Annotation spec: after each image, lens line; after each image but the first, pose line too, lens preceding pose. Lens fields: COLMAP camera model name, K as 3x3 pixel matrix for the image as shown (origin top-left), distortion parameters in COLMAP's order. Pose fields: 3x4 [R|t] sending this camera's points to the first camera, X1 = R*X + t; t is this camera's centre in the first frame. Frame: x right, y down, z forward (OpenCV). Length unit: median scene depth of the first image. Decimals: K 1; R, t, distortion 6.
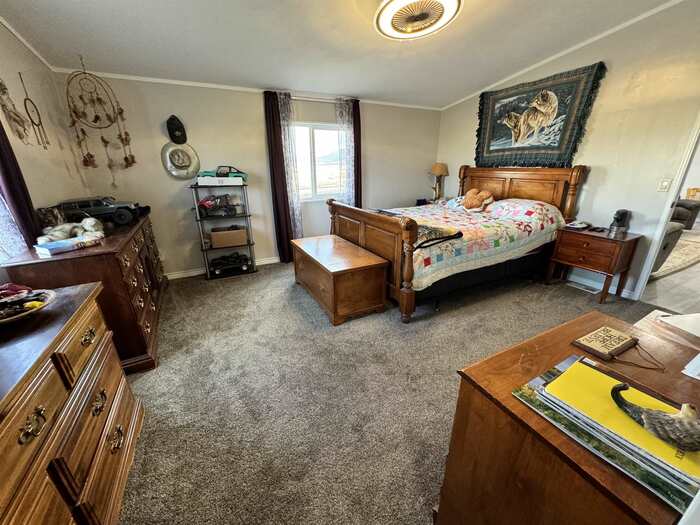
lens RADIAL K [[279.5, 0, 349.4], [0, 279.5, 264.9], [0, 0, 1]] dist [-0.002227, -0.000344]
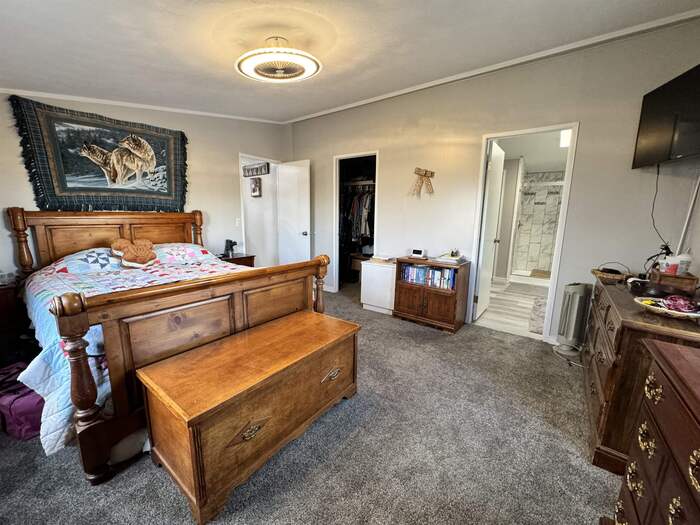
lens RADIAL K [[279.5, 0, 349.2], [0, 279.5, 263.6], [0, 0, 1]] dist [-0.002227, -0.000344]
pose [[-0.438321, -0.157347, 0.884939, -0.519210], [0.296434, 0.904164, 0.307593, -0.283471], [-0.848529, 0.397151, -0.349671, 0.834526]]
